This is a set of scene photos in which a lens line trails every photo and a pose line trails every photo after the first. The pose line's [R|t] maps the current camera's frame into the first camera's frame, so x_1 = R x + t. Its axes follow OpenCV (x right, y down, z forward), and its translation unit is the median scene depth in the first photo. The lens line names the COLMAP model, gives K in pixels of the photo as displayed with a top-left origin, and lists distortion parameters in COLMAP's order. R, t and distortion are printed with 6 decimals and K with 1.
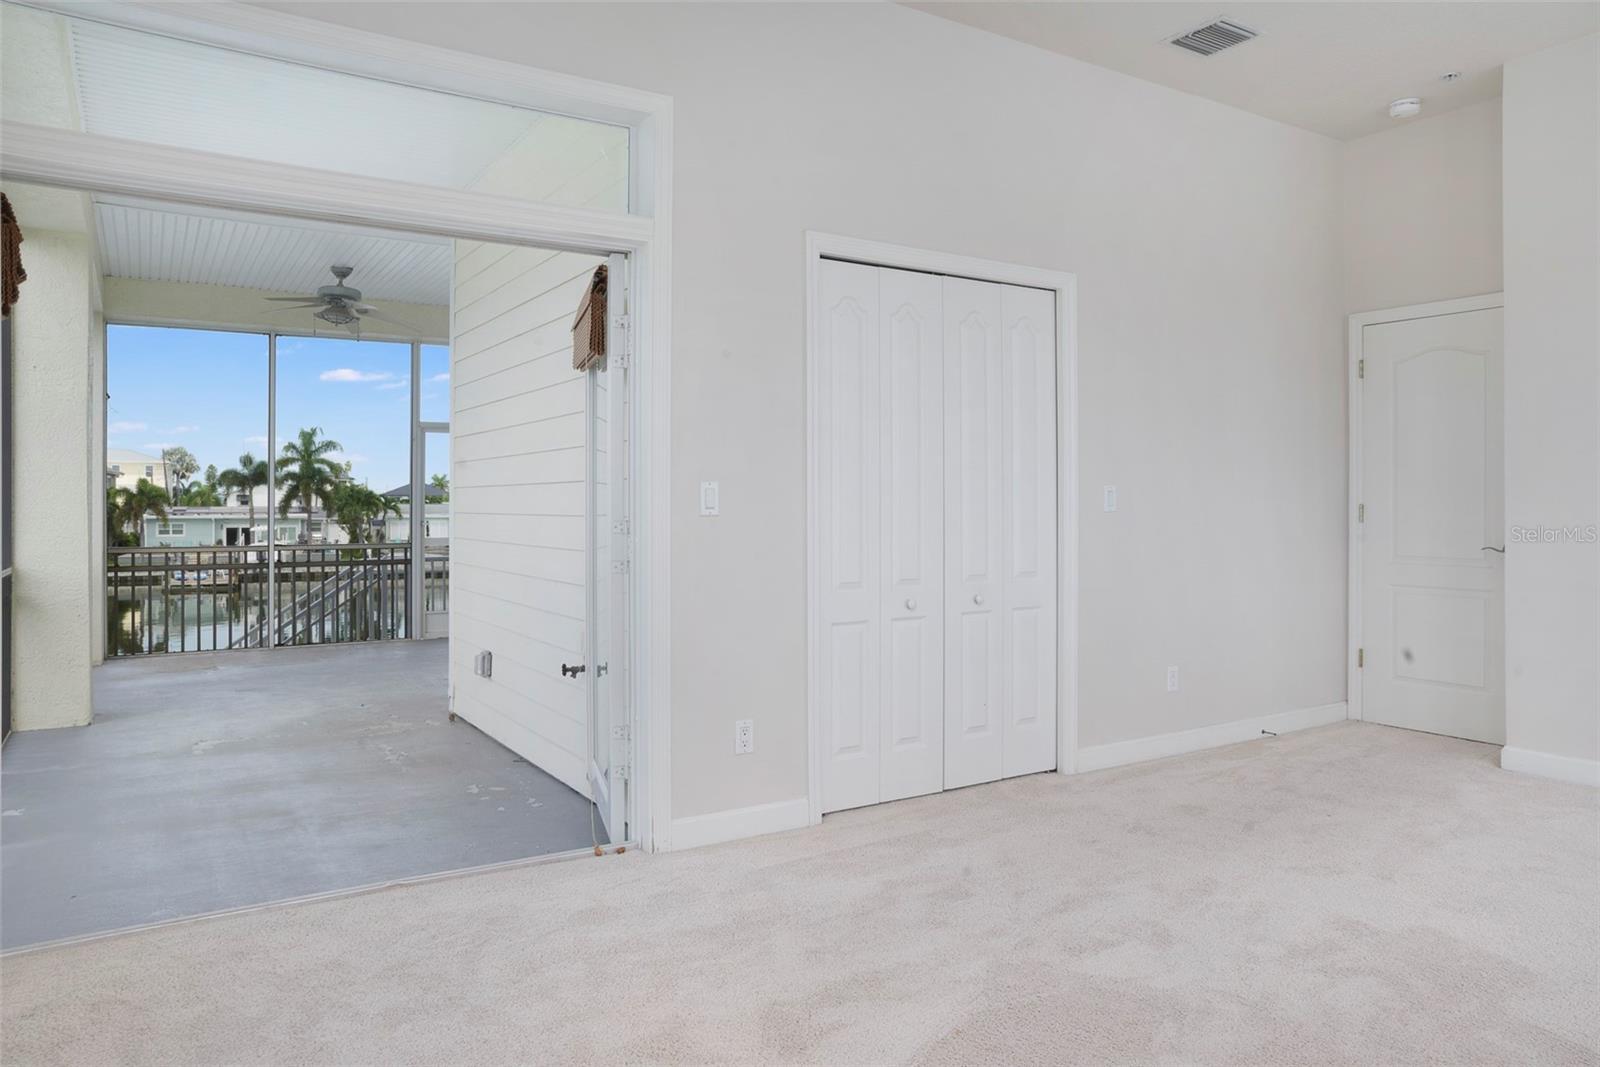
lens RADIAL K [[1099.4, 0, 775.6], [0, 1099.4, 510.7], [0, 0, 1]] dist [-0.045332, 0.115139]
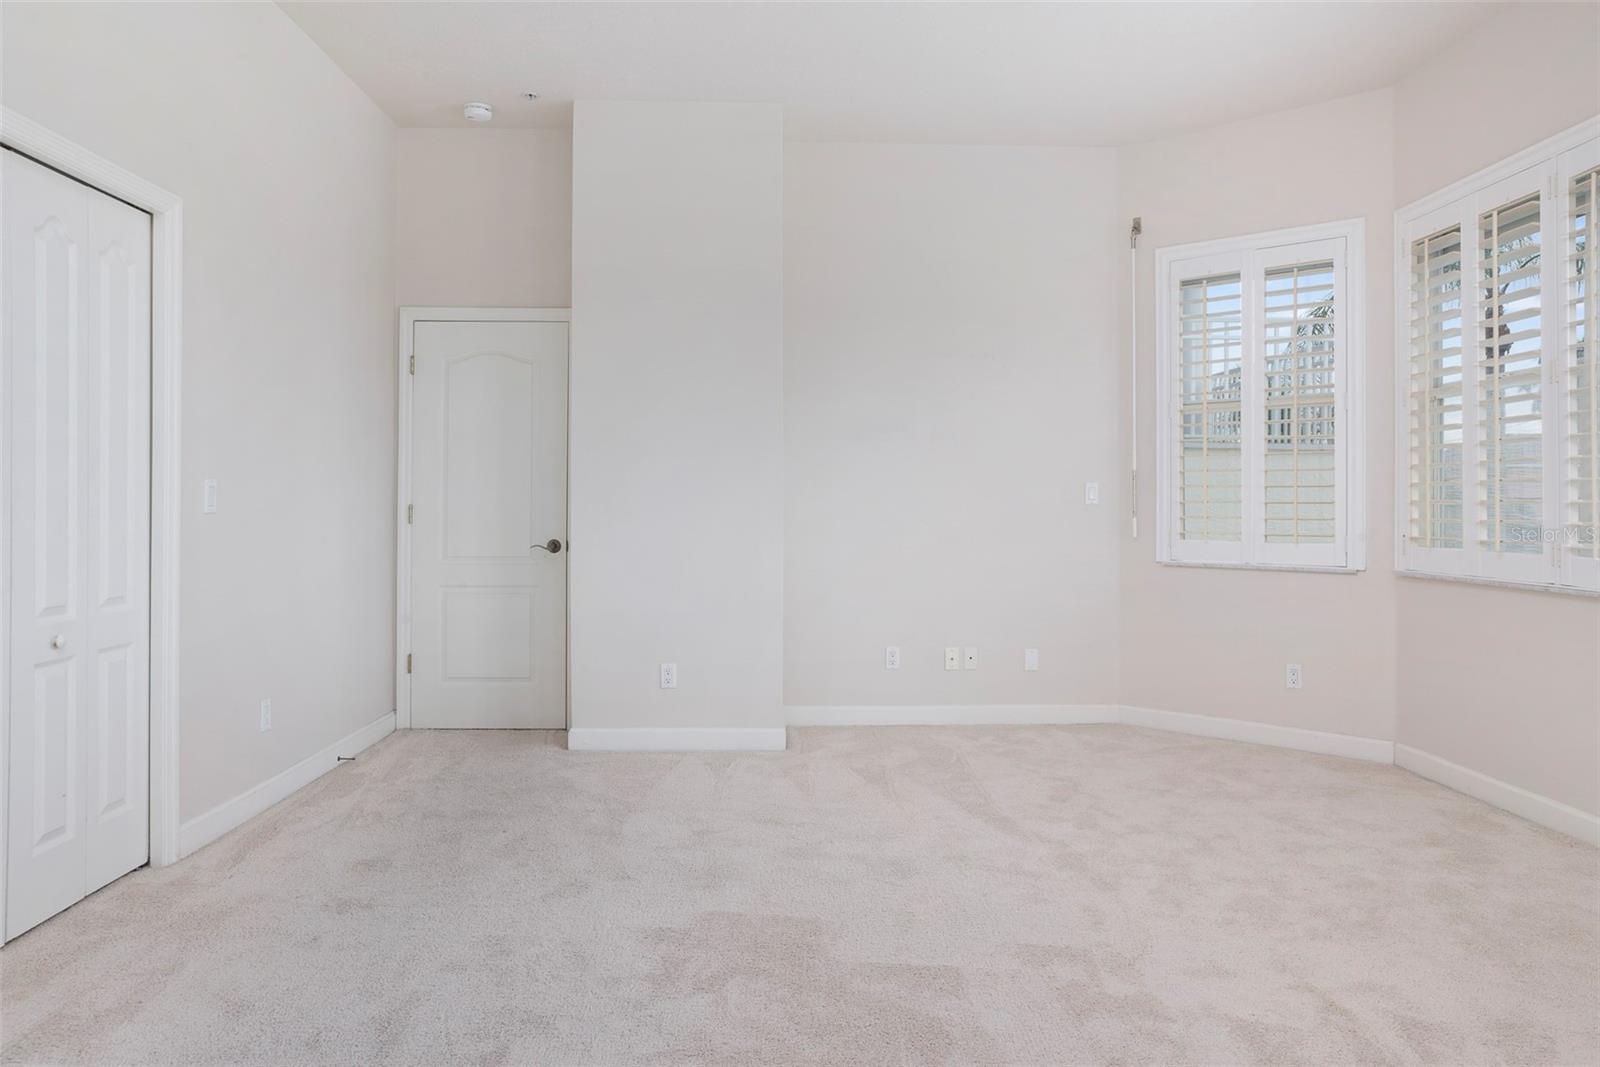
lens RADIAL K [[1132.2, 0, 798.3], [0, 1132.2, 507.0], [0, 0, 1]] dist [-0.060004, 0.099589]
pose [[0.516562, 0.001559, 0.856248, -0.169791], [0.002796, 0.999990, -0.003508, 0.000637], [-0.856245, 0.004206, 0.516552, 0.237872]]
